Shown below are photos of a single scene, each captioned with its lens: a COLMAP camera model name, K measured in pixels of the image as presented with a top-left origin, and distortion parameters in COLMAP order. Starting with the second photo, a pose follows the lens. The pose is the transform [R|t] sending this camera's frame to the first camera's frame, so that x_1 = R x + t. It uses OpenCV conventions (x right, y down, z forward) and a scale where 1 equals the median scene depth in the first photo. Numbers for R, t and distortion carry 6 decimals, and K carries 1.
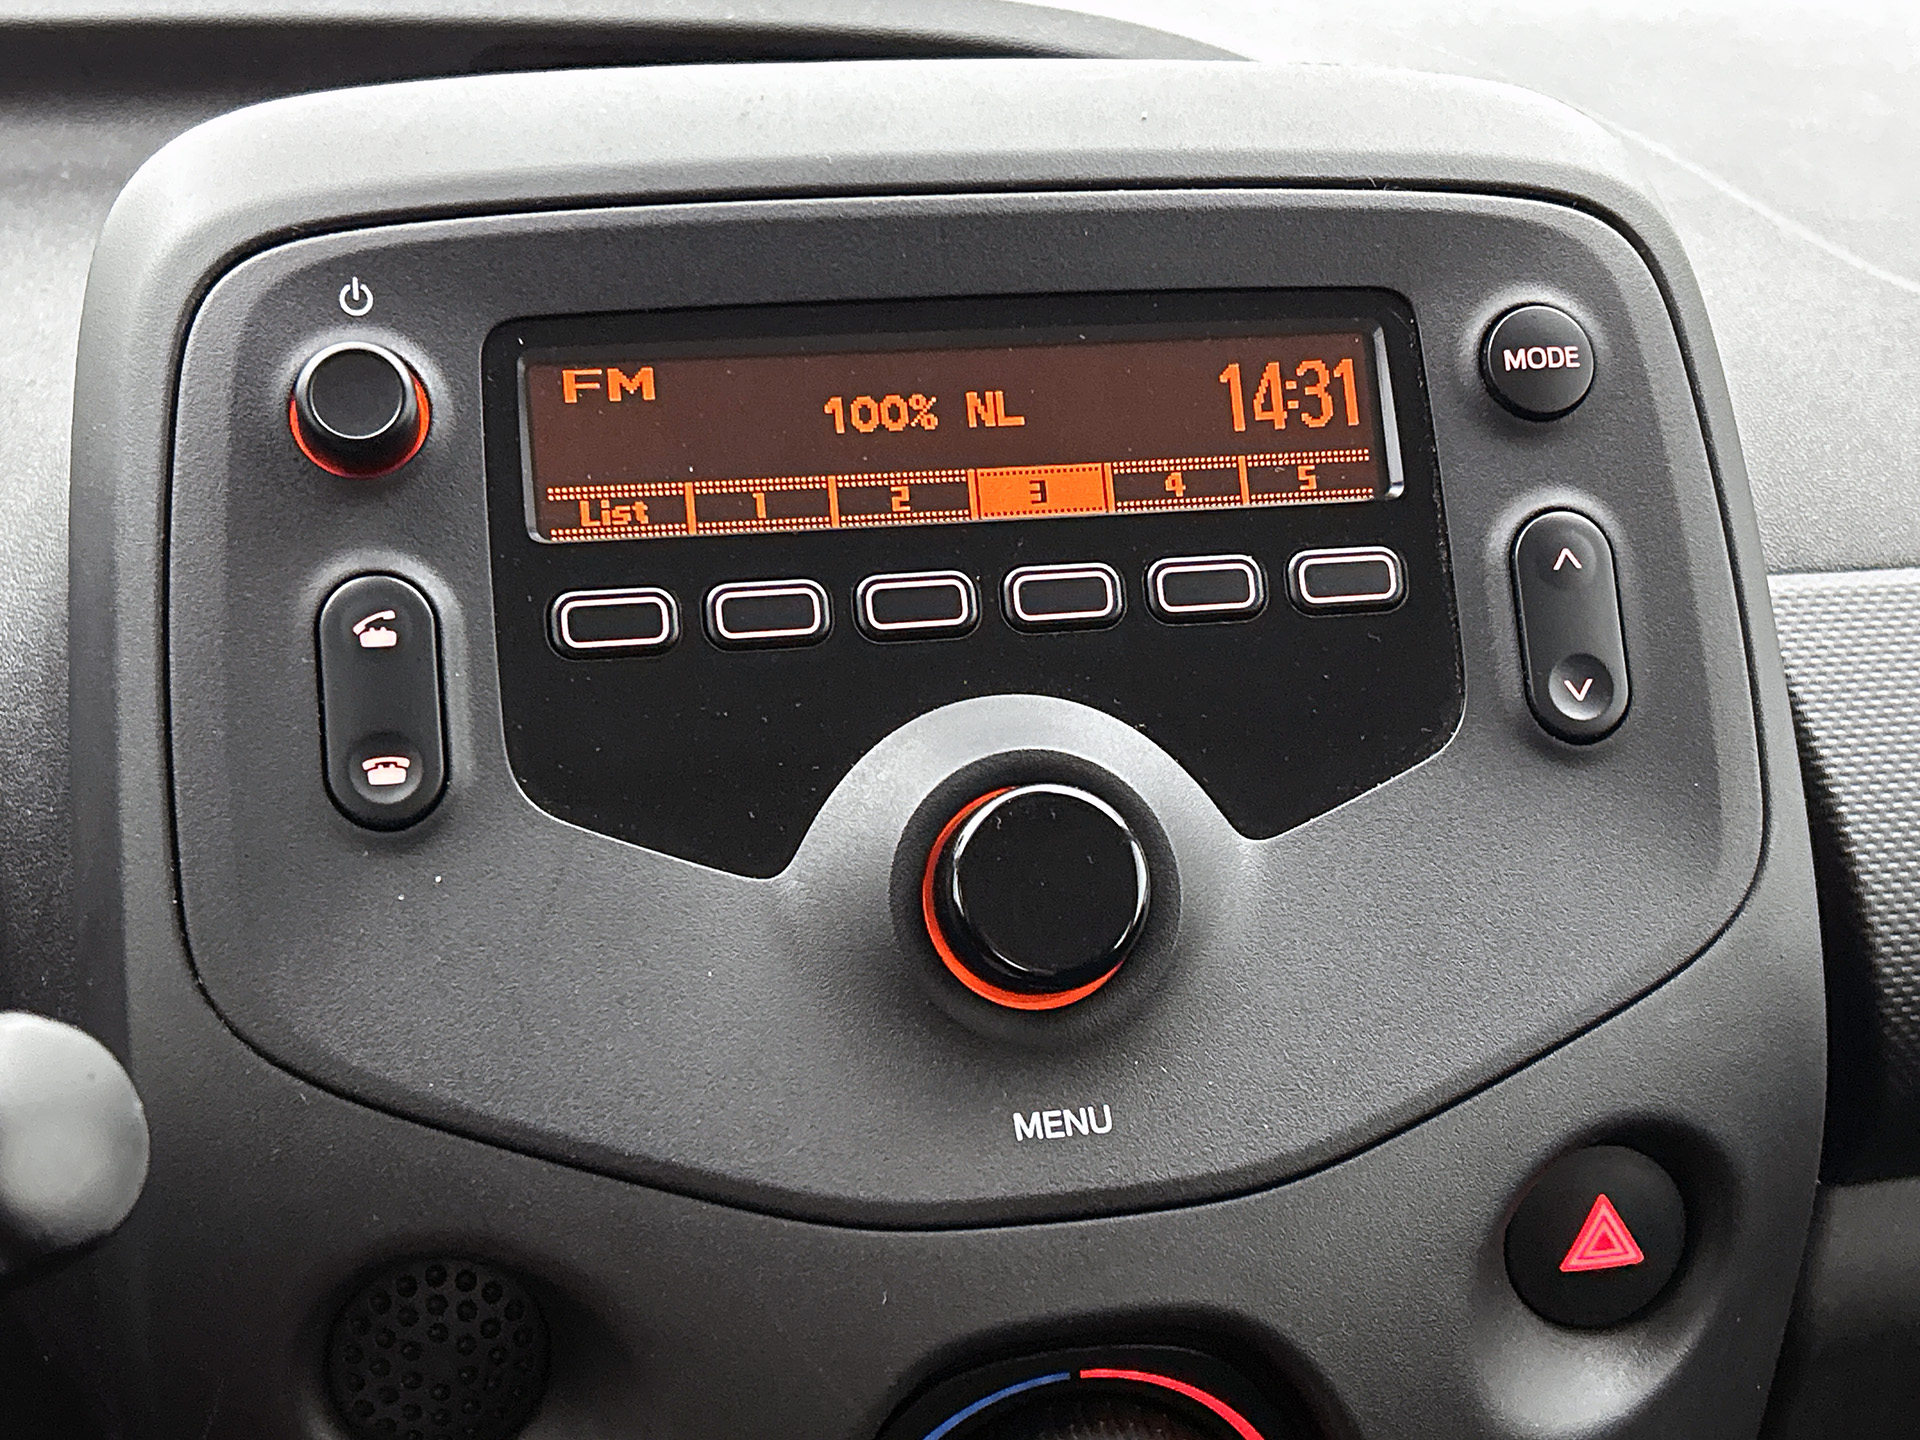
lens RADIAL K [[2694.2, 0, 981.1], [0, 2694.2, 701.6], [0, 0, 1]] dist [0.085163, 0.000000]
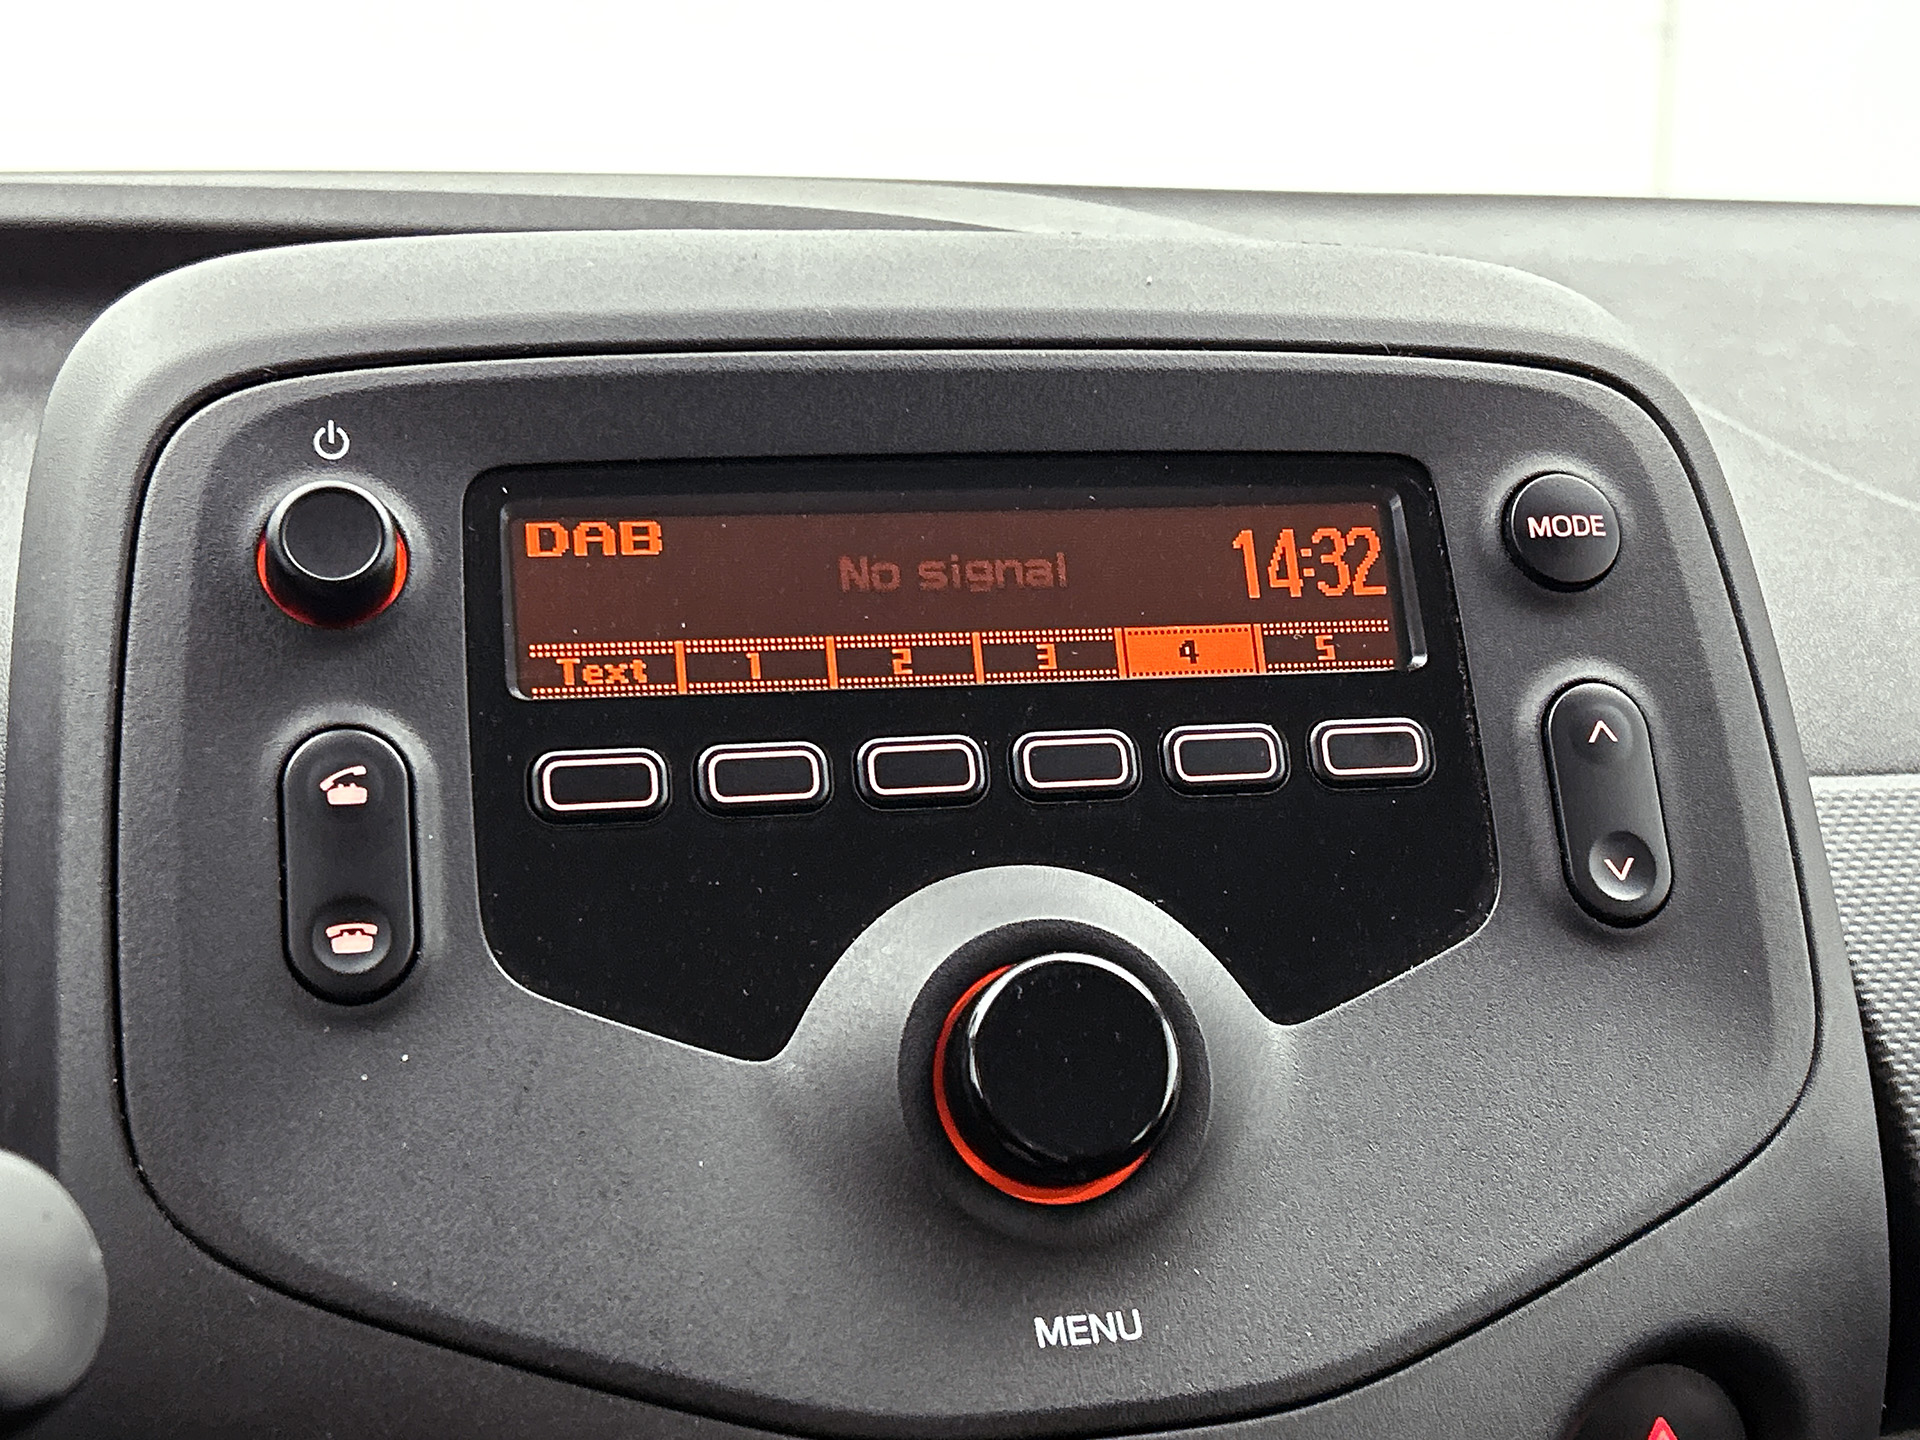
lens RADIAL K [[2694.2, 0, 962.7], [0, 2694.2, 699.4], [0, 0, 1]] dist [0.085163, 0.000000]
pose [[0.999265, 0.004839, 0.038037, -0.045573], [-0.000098, 0.992323, -0.123673, 0.055735], [-0.038344, 0.123578, 0.991594, 0.066879]]
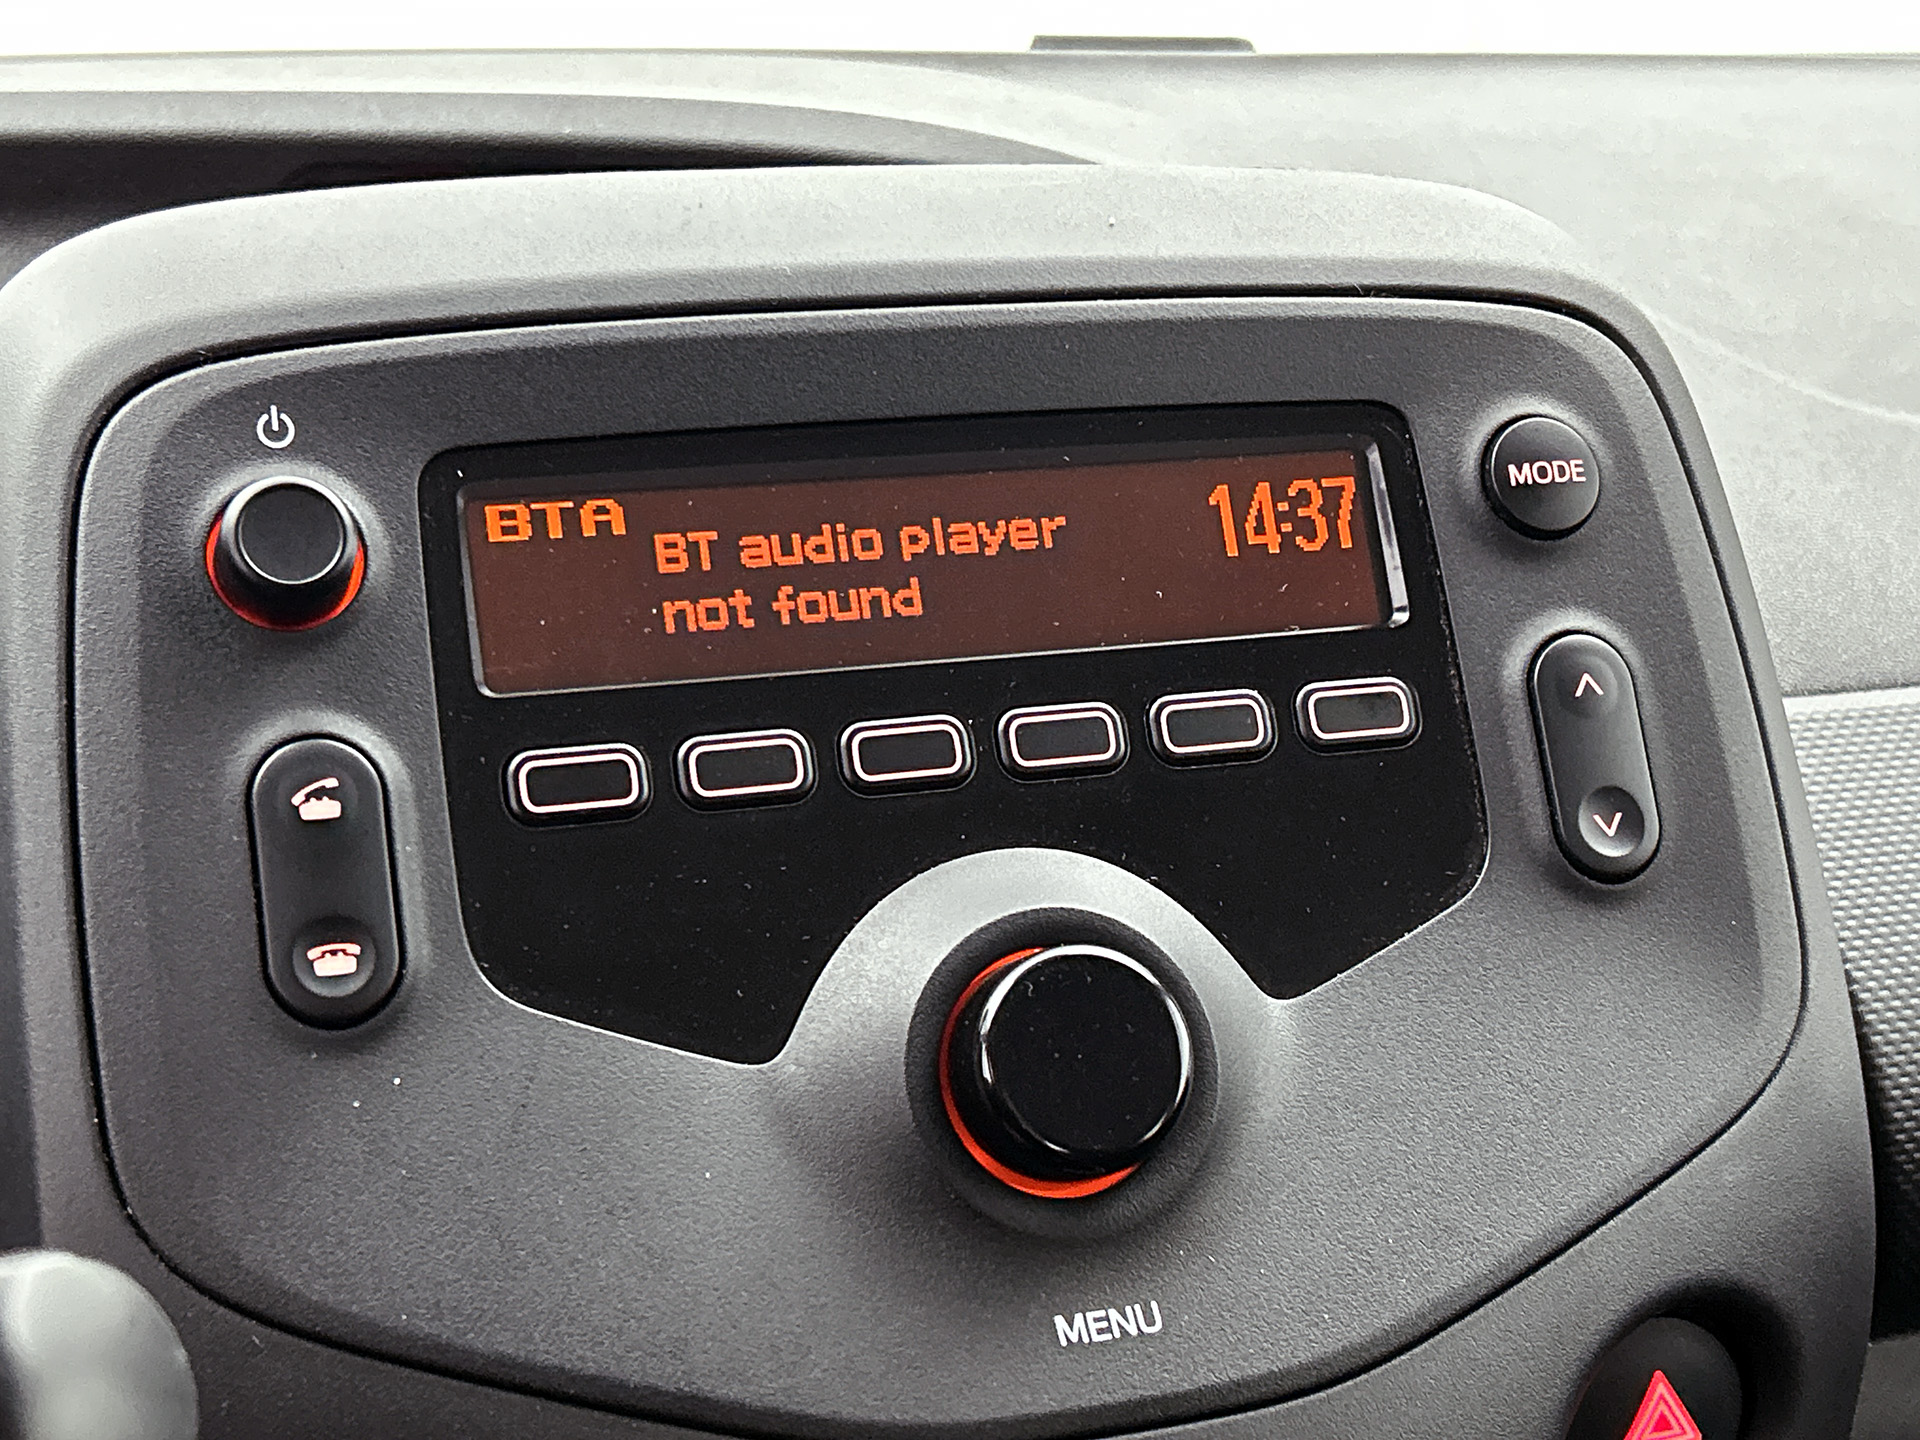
lens RADIAL K [[2864.6, 0, 961.2], [0, 2864.6, 724.3], [0, 0, 1]] dist [0.085013, 0.000000]
pose [[0.993030, -0.029506, 0.114113, -0.116009], [0.035569, 0.998041, -0.051470, 0.004323], [-0.112370, 0.055170, 0.992134, 0.042541]]
